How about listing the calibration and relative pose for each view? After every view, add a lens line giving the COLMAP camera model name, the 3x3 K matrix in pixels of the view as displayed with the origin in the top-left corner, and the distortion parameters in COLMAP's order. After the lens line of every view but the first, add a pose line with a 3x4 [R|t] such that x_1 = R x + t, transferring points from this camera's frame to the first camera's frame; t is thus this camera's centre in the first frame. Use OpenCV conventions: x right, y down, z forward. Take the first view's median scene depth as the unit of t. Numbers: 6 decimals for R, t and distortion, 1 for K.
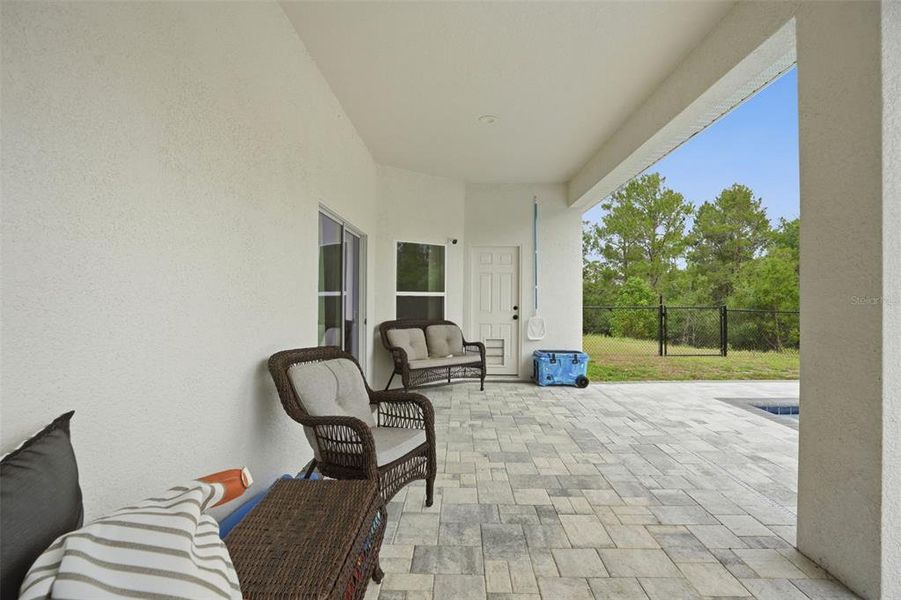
lens RADIAL K [[413.7, 0, 442.4], [0, 413.7, 295.7], [0, 0, 1]] dist [-0.048953, 0.013081]
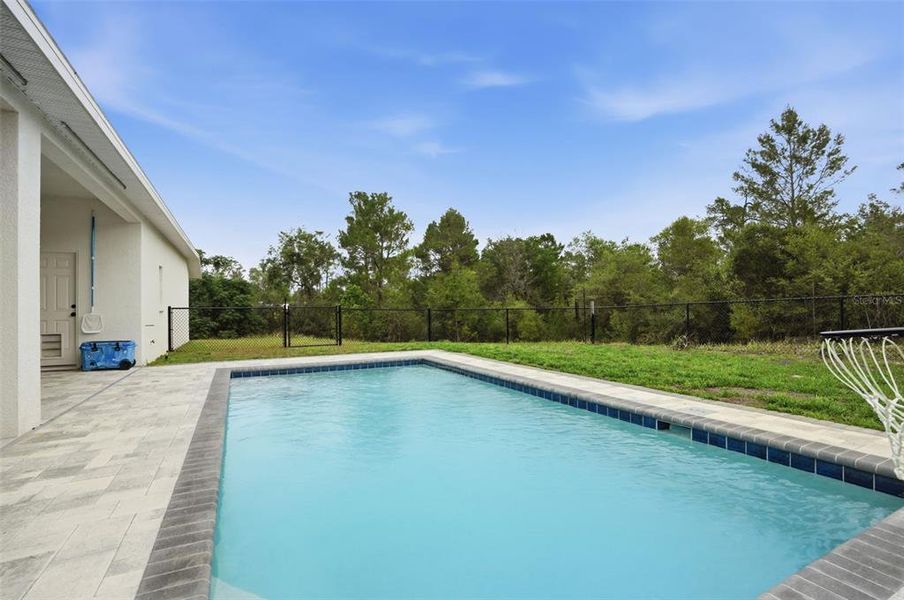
lens RADIAL K [[421.6, 0, 448.1], [0, 421.6, 297.8], [0, 0, 1]] dist [-0.049417, 0.013353]
pose [[0.869025, -0.003949, 0.494752, 0.341652], [0.011429, 0.999862, -0.012095, 0.020843], [-0.494635, 0.016166, 0.868950, -0.324639]]
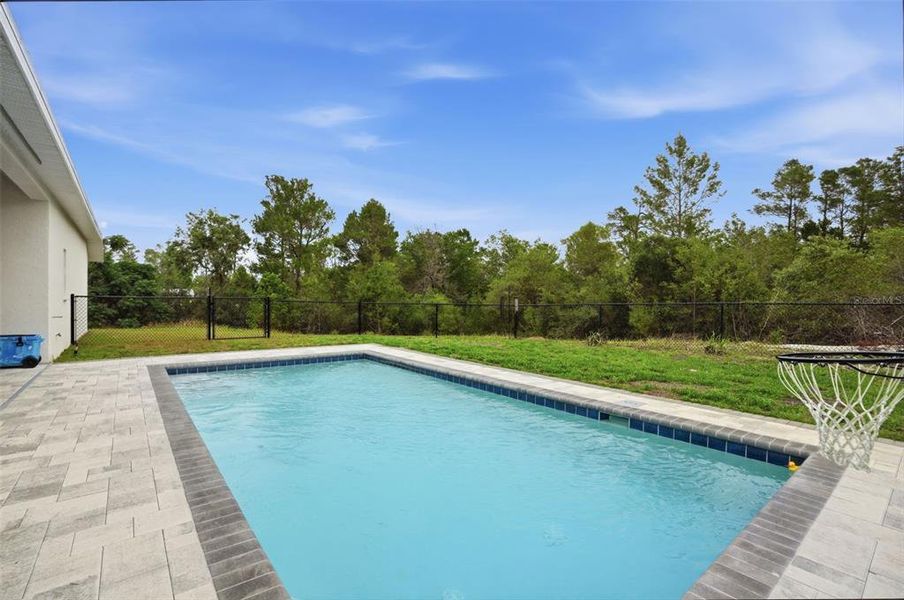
lens RADIAL K [[415.1, 0, 446.9], [0, 415.1, 299.3], [0, 0, 1]] dist [-0.048953, 0.013081]
pose [[0.751515, 0.002882, 0.659709, 0.282227], [-0.015929, 0.999778, 0.013779, 0.006614], [-0.659523, -0.020863, 0.751394, -0.307285]]
